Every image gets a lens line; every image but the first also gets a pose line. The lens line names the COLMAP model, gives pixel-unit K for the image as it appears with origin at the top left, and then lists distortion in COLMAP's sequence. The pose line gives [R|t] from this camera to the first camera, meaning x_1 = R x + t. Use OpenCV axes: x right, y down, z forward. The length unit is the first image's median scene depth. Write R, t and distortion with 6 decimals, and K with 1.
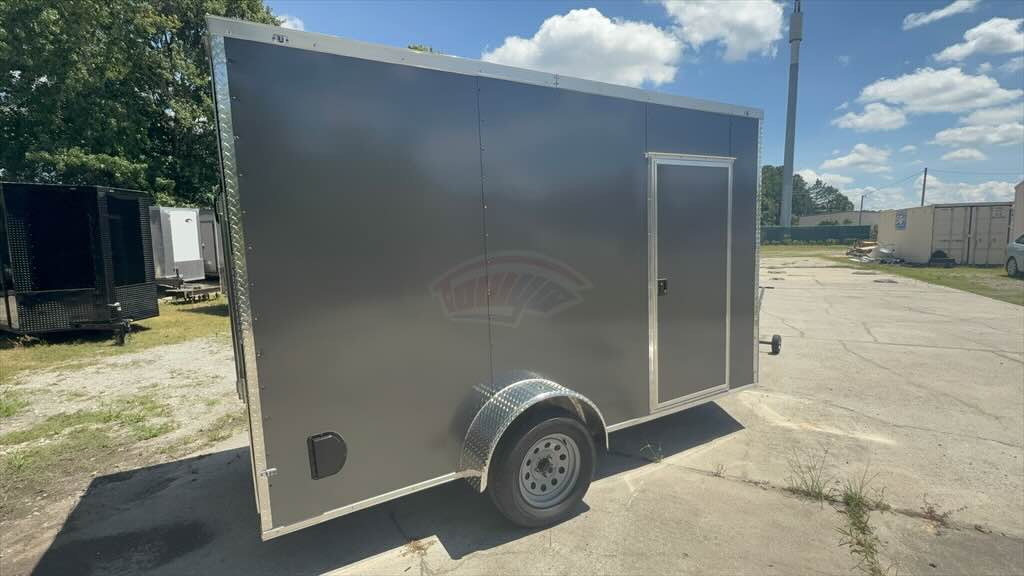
lens RADIAL K [[471.9, 0, 508.9], [0, 471.9, 294.0], [0, 0, 1]] dist [-0.002816, 0.000119]
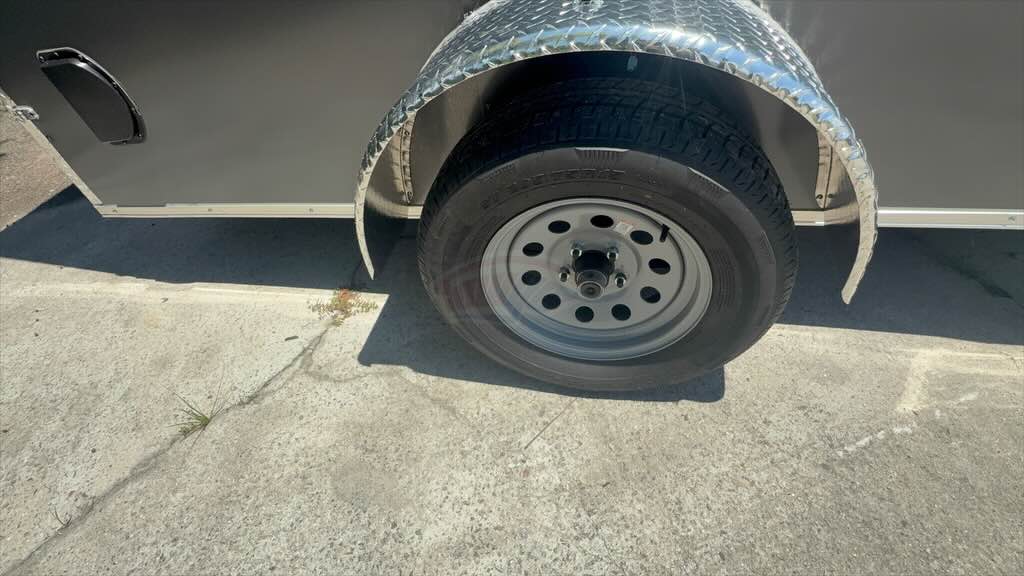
lens RADIAL K [[471.9, 0, 510.0], [0, 471.9, 286.8], [0, 0, 1]] dist [-0.002816, 0.000119]
pose [[0.753205, 0.417691, -0.508150, 0.208414], [0.027912, 0.751525, 0.659114, 0.149335], [0.657193, -0.510631, 0.554394, 0.767770]]
